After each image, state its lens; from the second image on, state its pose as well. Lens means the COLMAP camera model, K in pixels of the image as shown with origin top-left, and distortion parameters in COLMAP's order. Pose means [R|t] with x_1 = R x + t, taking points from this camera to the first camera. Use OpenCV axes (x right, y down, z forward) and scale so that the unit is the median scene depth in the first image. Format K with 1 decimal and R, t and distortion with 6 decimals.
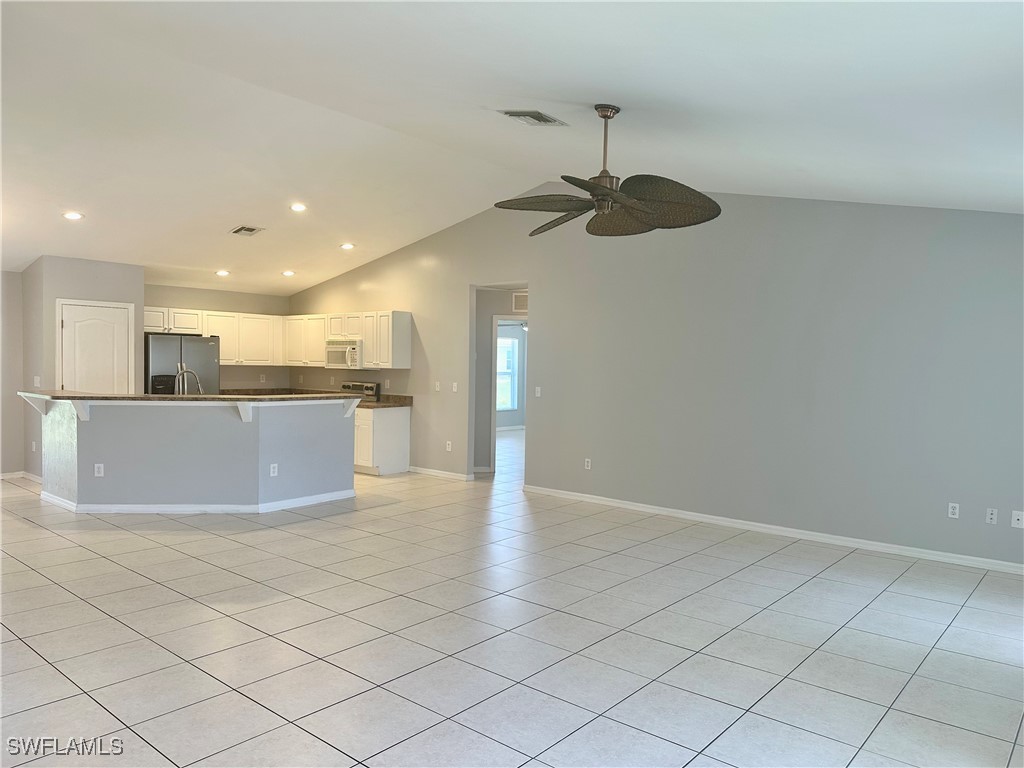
lens RADIAL K [[718.9, 0, 517.5], [0, 718.9, 393.0], [0, 0, 1]] dist [0.066419, -0.072760]
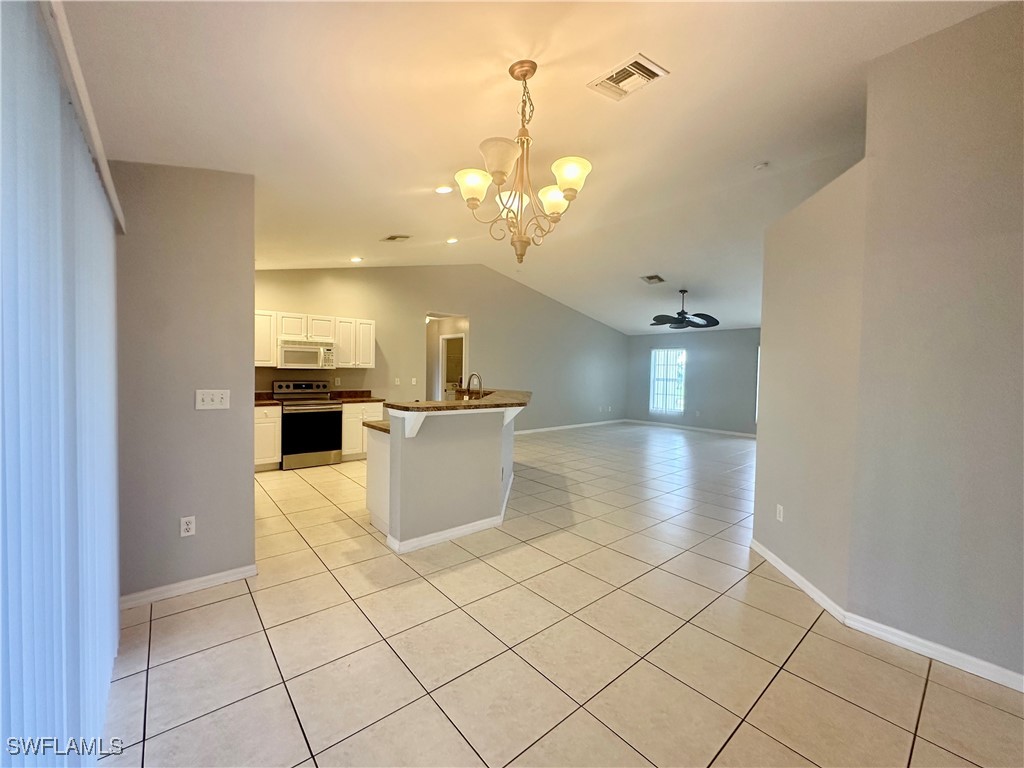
lens RADIAL K [[411.6, 0, 515.9], [0, 411.6, 384.1], [0, 0, 1]] dist [-0.002496, -0.000266]
pose [[0.156215, -0.044228, 0.986732, -0.836435], [0.027709, 0.998800, 0.040382, -0.029154], [-0.987334, 0.021033, 0.157253, 0.662822]]
